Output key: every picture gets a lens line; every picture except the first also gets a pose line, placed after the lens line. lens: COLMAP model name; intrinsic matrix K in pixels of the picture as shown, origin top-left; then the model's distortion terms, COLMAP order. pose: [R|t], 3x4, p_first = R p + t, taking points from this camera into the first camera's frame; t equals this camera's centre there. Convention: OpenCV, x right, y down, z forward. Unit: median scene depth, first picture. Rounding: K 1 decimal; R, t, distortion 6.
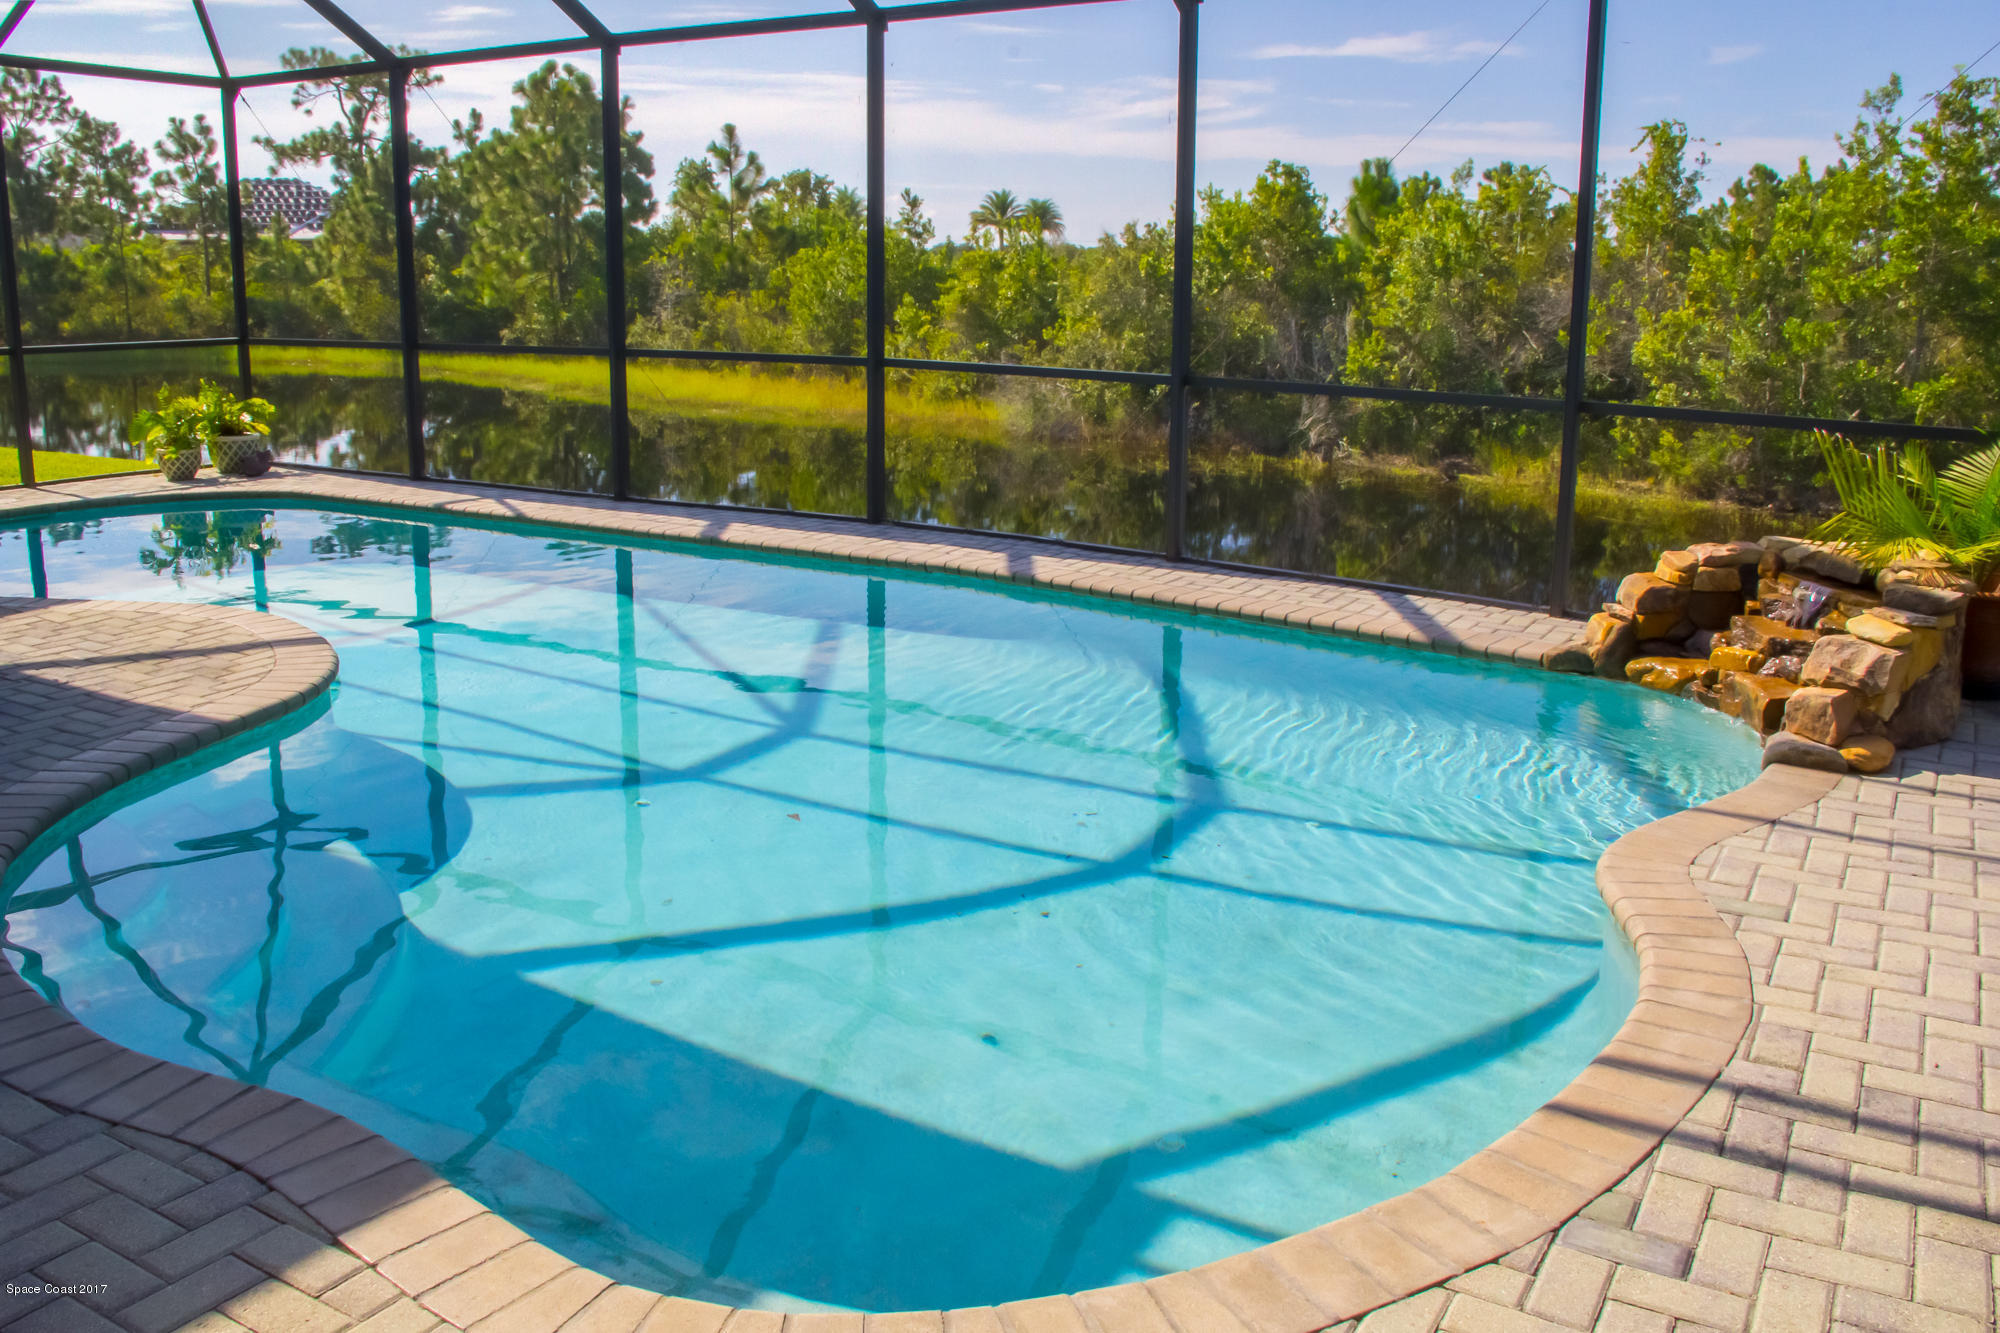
lens RADIAL K [[1649.1, 0, 971.0], [0, 1649.1, 667.8], [0, 0, 1]] dist [-0.181299, 0.133358]
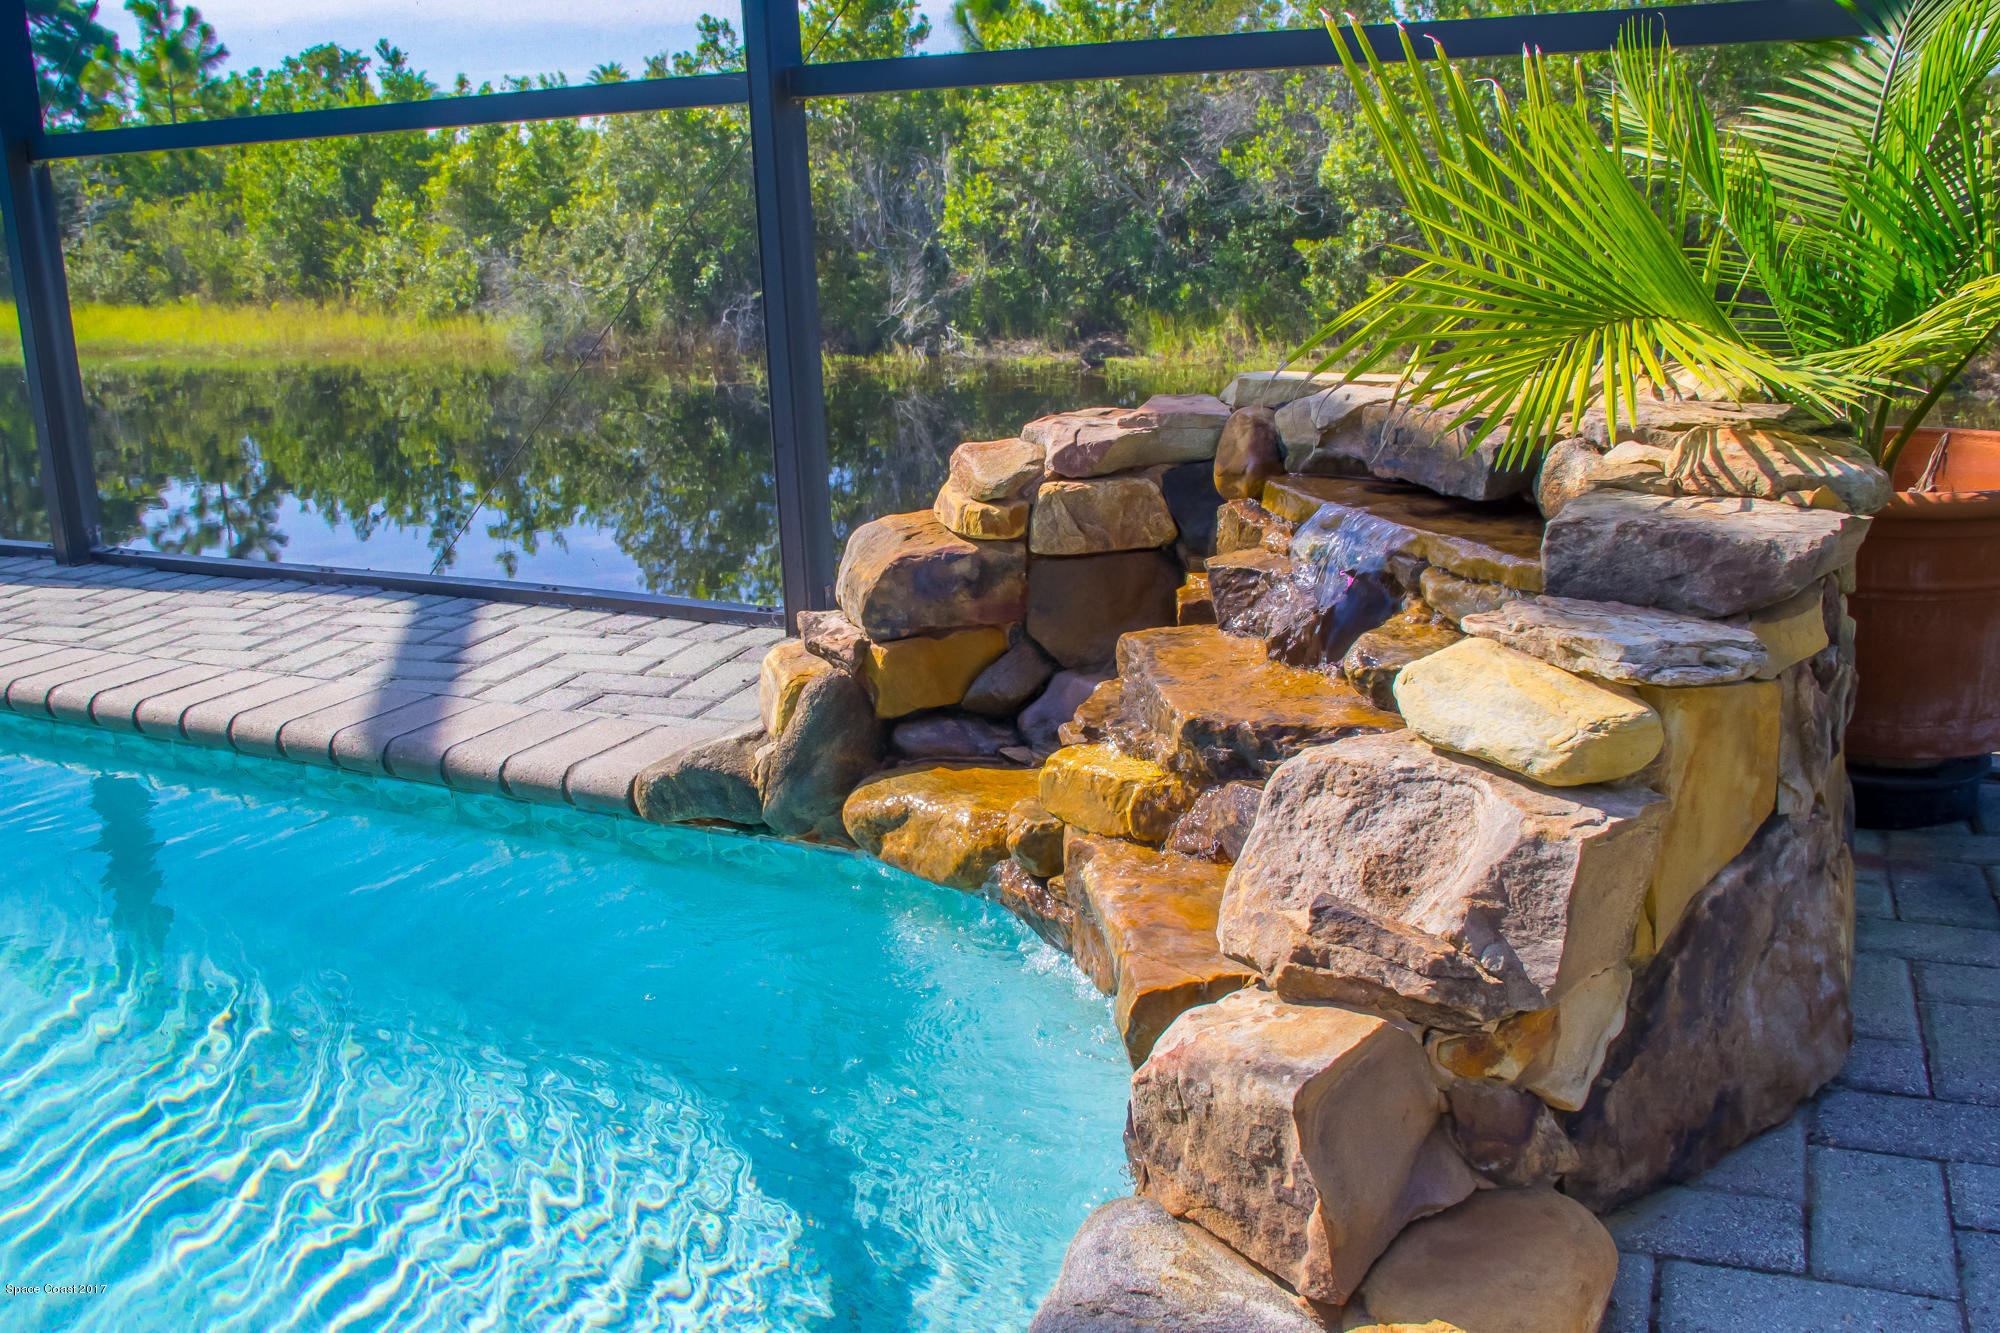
lens RADIAL K [[1881.7, 0, 1000.0], [0, 1881.7, 666.5], [0, 0, 1]] dist [-0.159473, 0.143695]
pose [[0.982720, -0.096328, 0.158056, 0.113308], [0.092843, 0.995249, 0.029304, -0.011161], [-0.160128, -0.014123, 0.986995, 0.183282]]
